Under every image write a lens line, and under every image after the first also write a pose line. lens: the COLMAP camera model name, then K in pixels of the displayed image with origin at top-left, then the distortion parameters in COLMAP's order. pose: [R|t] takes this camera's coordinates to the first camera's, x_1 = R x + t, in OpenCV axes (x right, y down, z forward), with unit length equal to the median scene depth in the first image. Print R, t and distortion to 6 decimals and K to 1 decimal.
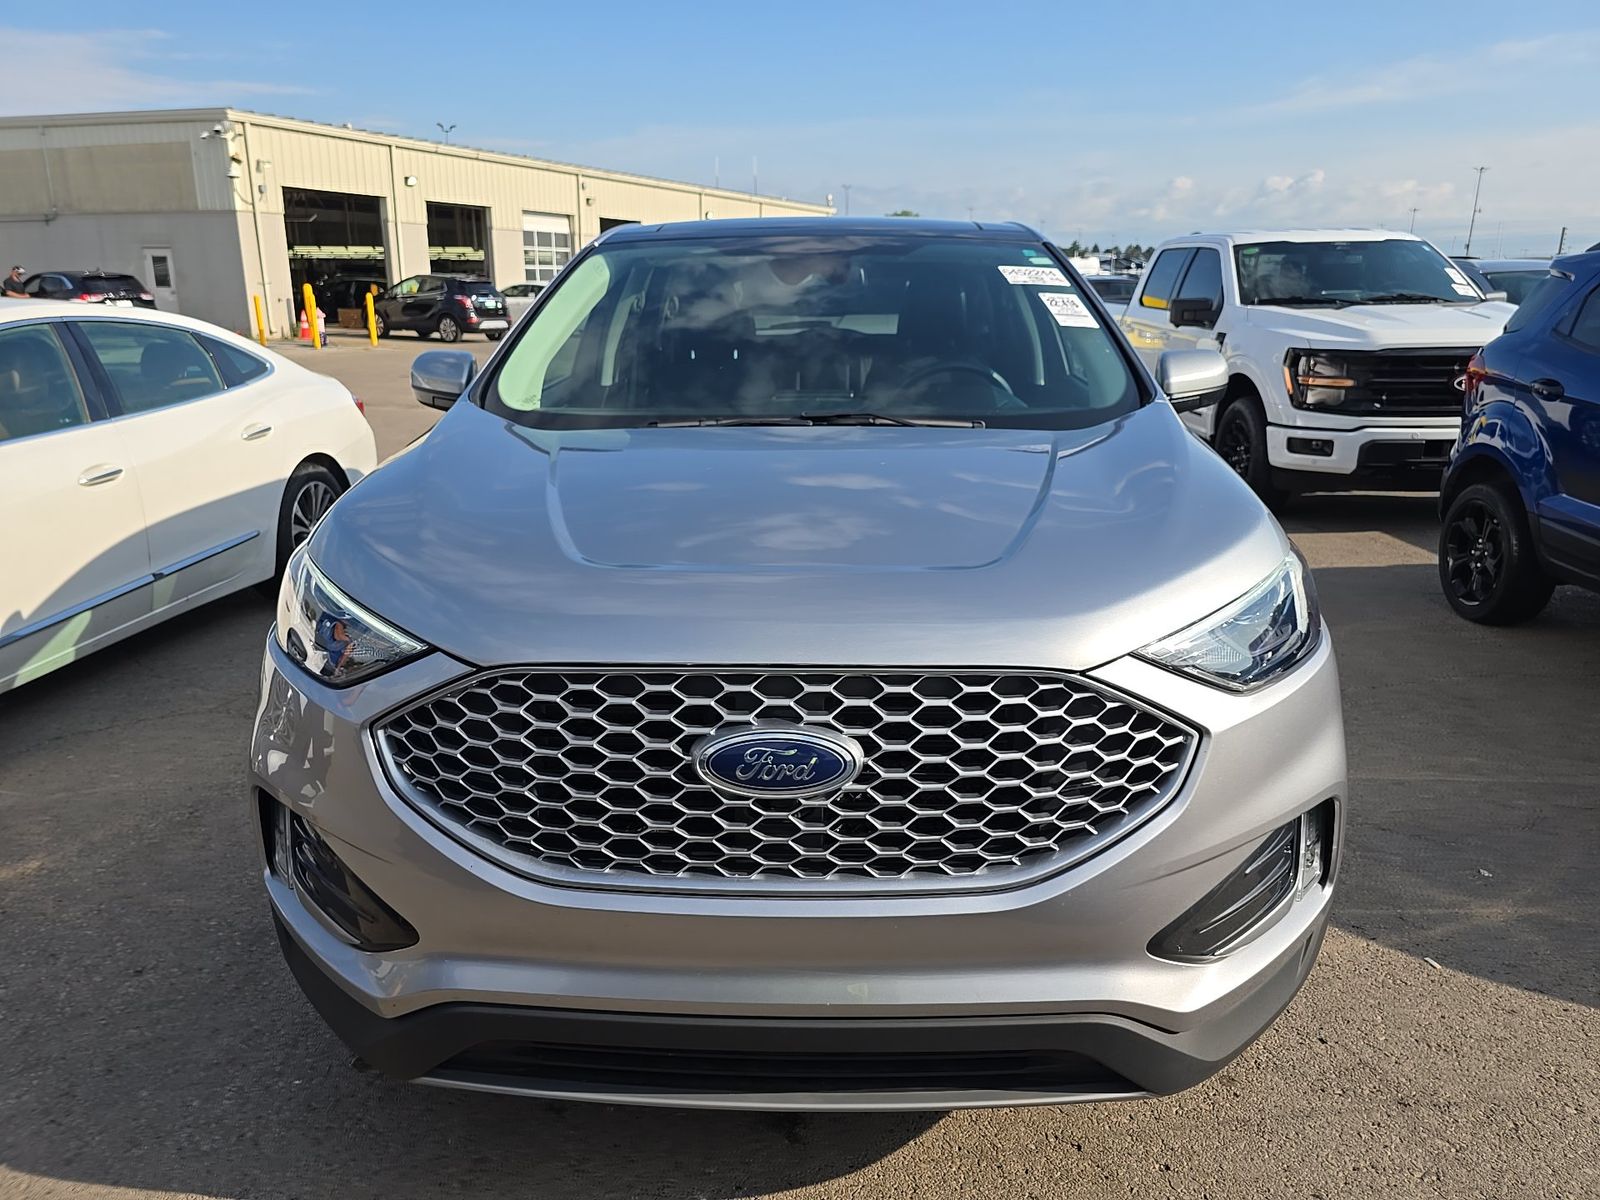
lens RADIAL K [[1098.6, 0, 805.4], [0, 1098.6, 596.3], [0, 0, 1]] dist [0.033421, -0.026286]
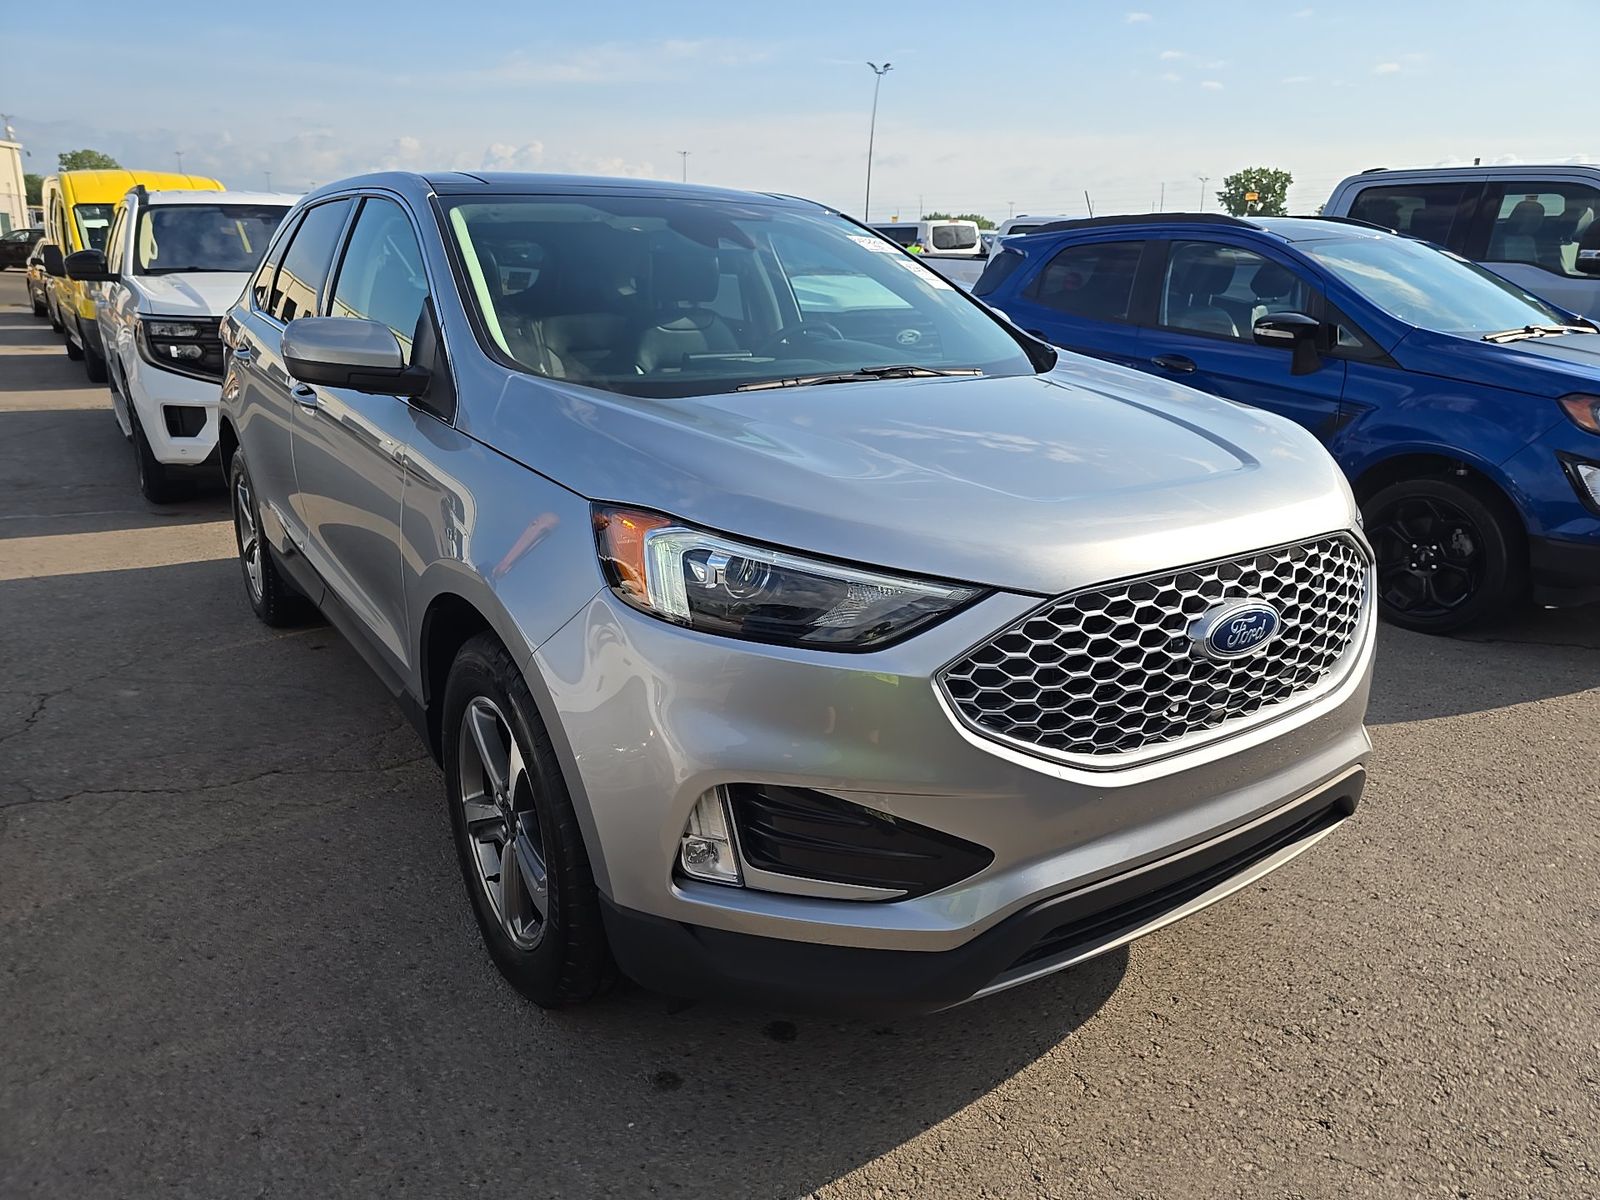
lens RADIAL K [[1098.6, 0, 804.5], [0, 1098.6, 600.9], [0, 0, 1]] dist [0.033421, -0.026286]
pose [[0.801621, -0.163932, 0.574918, -0.717234], [0.144126, 0.986298, 0.080274, -0.035922], [-0.580200, 0.018511, 0.814264, 0.148889]]
